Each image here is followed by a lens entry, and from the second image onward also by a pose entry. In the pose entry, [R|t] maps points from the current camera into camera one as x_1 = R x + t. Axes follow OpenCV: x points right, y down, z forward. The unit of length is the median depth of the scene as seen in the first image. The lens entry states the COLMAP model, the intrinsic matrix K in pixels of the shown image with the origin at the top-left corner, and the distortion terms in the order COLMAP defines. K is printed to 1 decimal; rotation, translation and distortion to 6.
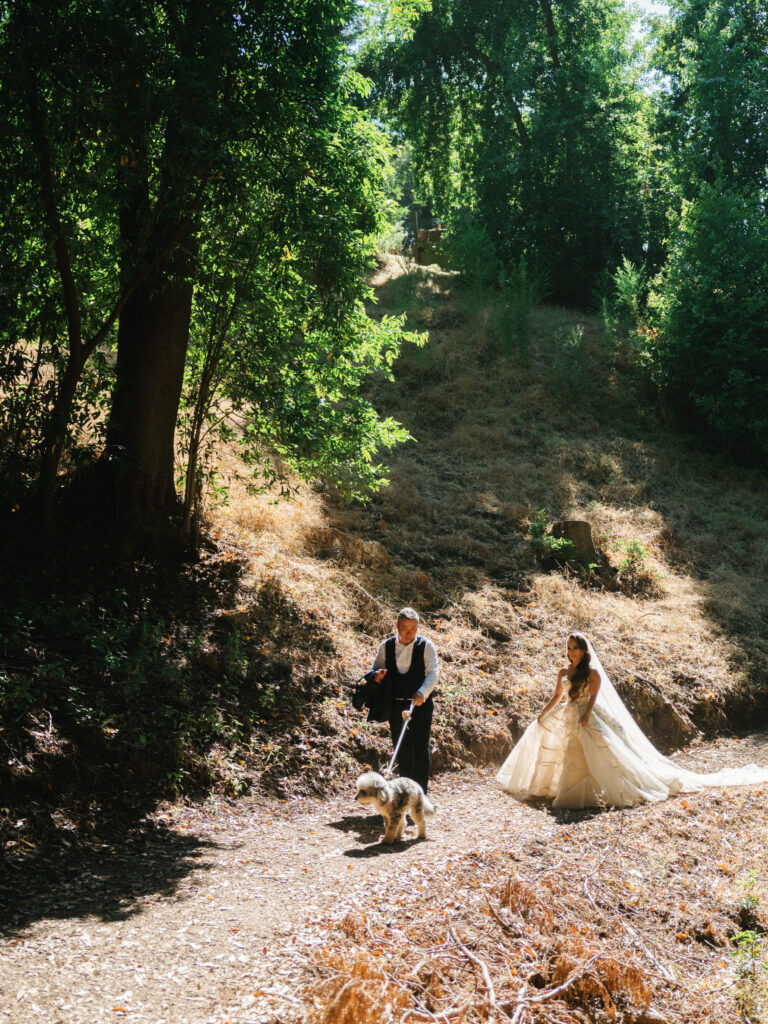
lens RADIAL K [[1310.2, 0, 384.0], [0, 1310.2, 512.0], [0, 0, 1]] dist [0.019382, 0.000891]
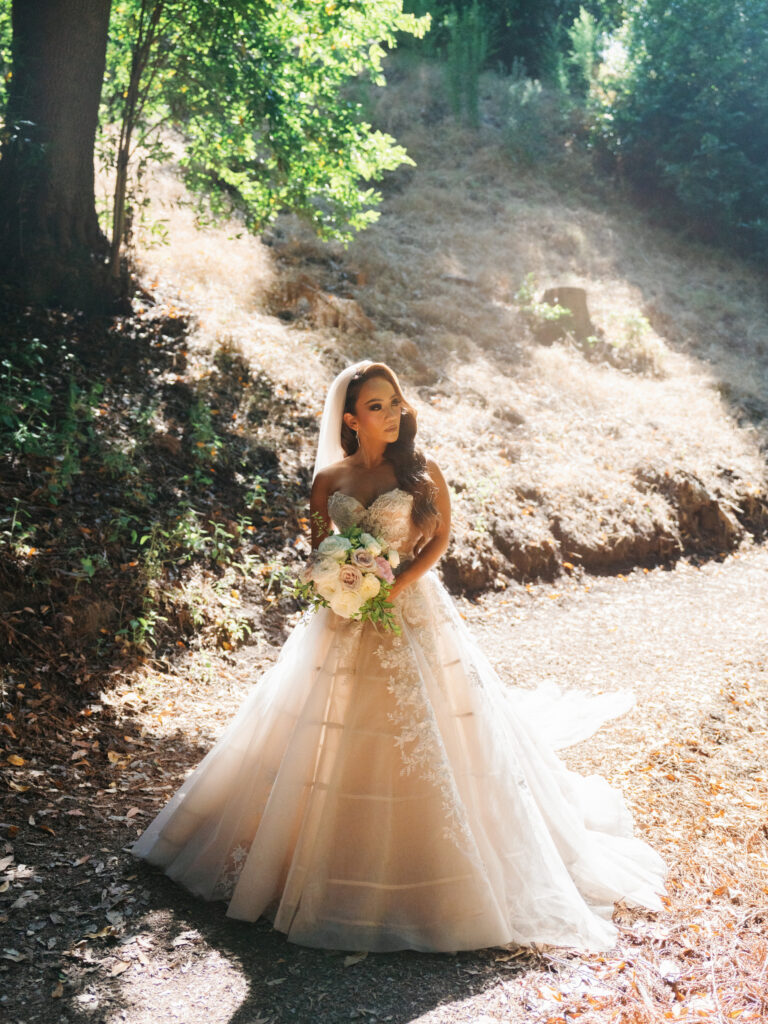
lens RADIAL K [[1114.0, 0, 384.0], [0, 1114.0, 512.0], [0, 0, 1]] dist [0.000332, -0.004070]
pose [[0.992604, -0.001200, 0.121389, -0.076267], [-0.018613, 0.986623, 0.161954, 0.043444], [-0.119959, -0.163016, 0.979304, 0.334603]]
